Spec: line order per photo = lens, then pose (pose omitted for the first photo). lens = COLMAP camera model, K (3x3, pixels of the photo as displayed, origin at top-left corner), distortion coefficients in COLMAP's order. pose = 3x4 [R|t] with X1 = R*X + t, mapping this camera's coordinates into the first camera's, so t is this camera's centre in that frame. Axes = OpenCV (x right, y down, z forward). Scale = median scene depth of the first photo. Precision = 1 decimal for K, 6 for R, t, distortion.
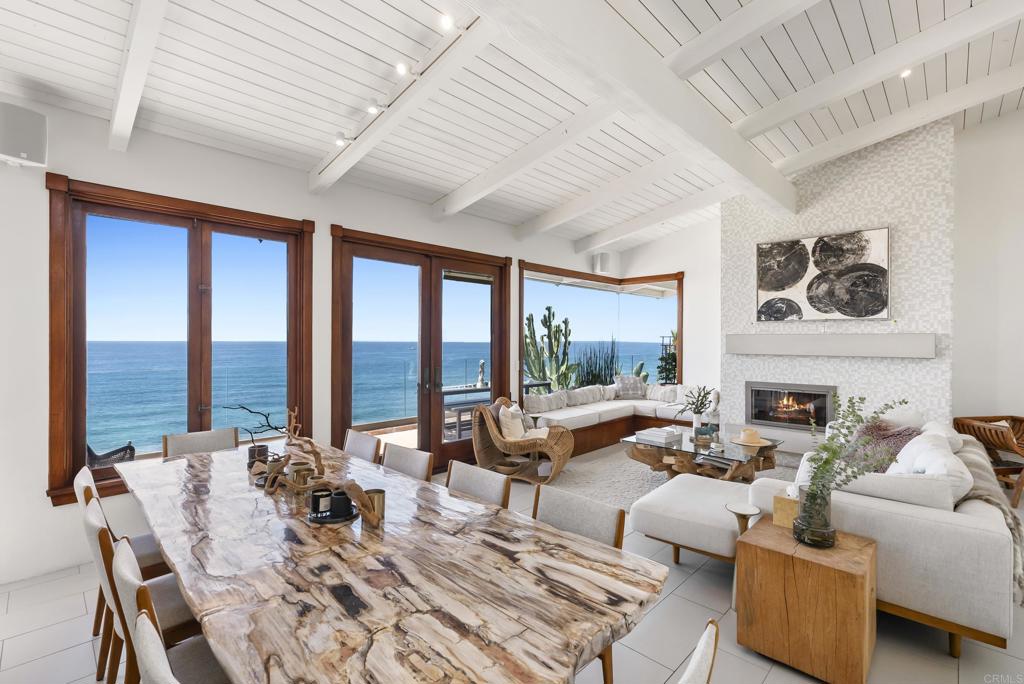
lens RADIAL K [[465.0, 0, 509.3], [0, 465.0, 339.8], [0, 0, 1]] dist [-0.005593, 0.000737]
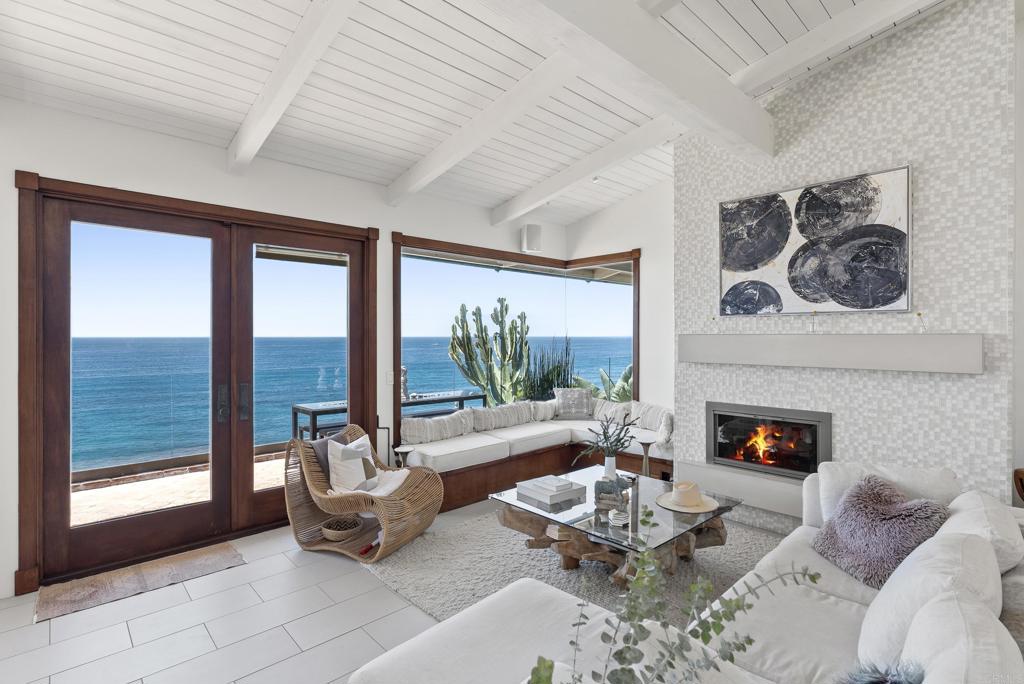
lens RADIAL K [[496.3, 0, 513.7], [0, 496.3, 336.8], [0, 0, 1]] dist [-0.003175, 0.000498]
pose [[0.999139, -0.003308, -0.041367, 0.278781], [0.003411, 0.999991, 0.002425, -0.011731], [0.041358, -0.002565, 0.999141, 0.272476]]
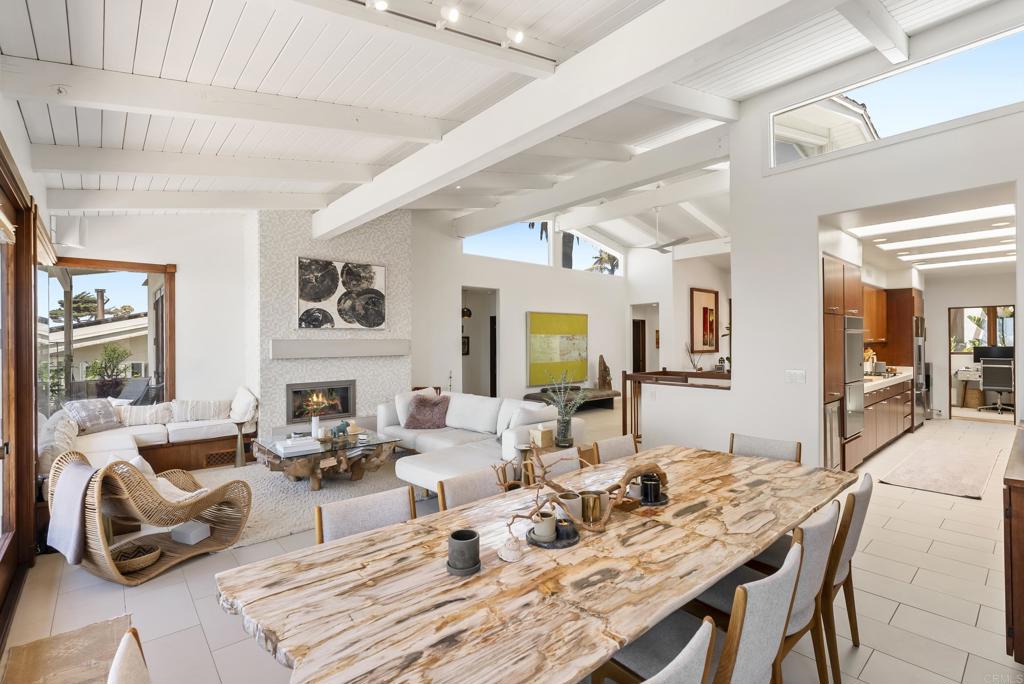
lens RADIAL K [[465.0, 0, 513.9], [0, 465.0, 340.6], [0, 0, 1]] dist [-0.005593, 0.000737]
pose [[0.075803, -0.000434, 0.997123, -0.557096], [0.009299, 0.999957, -0.000272, -0.005182], [-0.997079, 0.009293, 0.075804, 0.447018]]
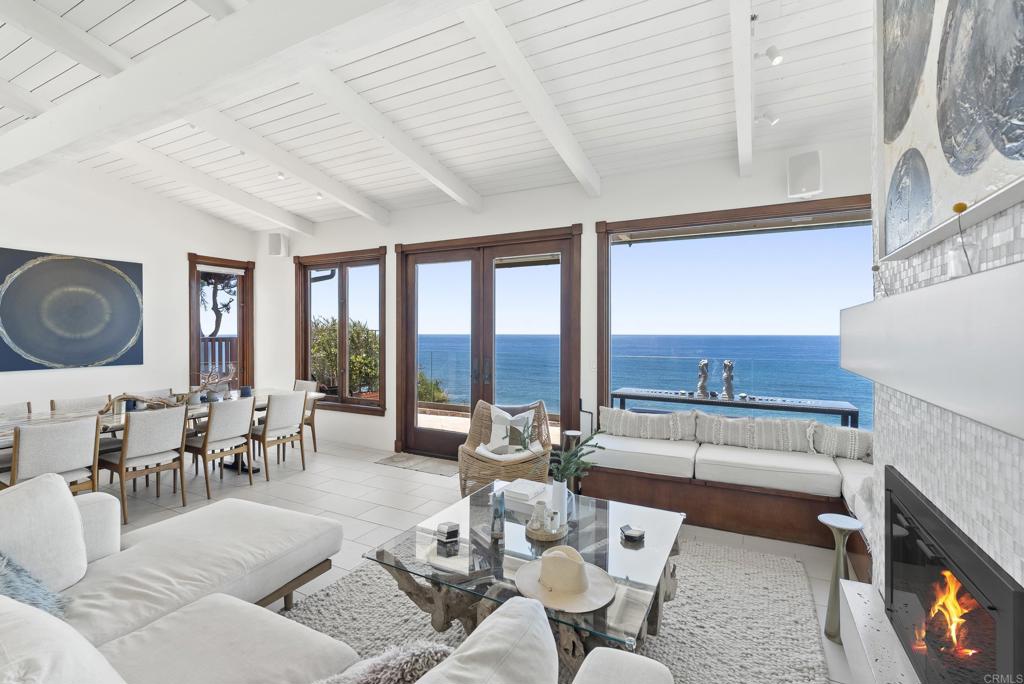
lens RADIAL K [[465.0, 0, 512.1], [0, 465.0, 338.4], [0, 0, 1]] dist [-0.005593, 0.000737]
pose [[0.286939, 0.006379, -0.957928, 0.802399], [-0.001391, 0.999980, 0.006242, 0.009039], [0.957948, -0.000458, 0.286942, 0.760817]]
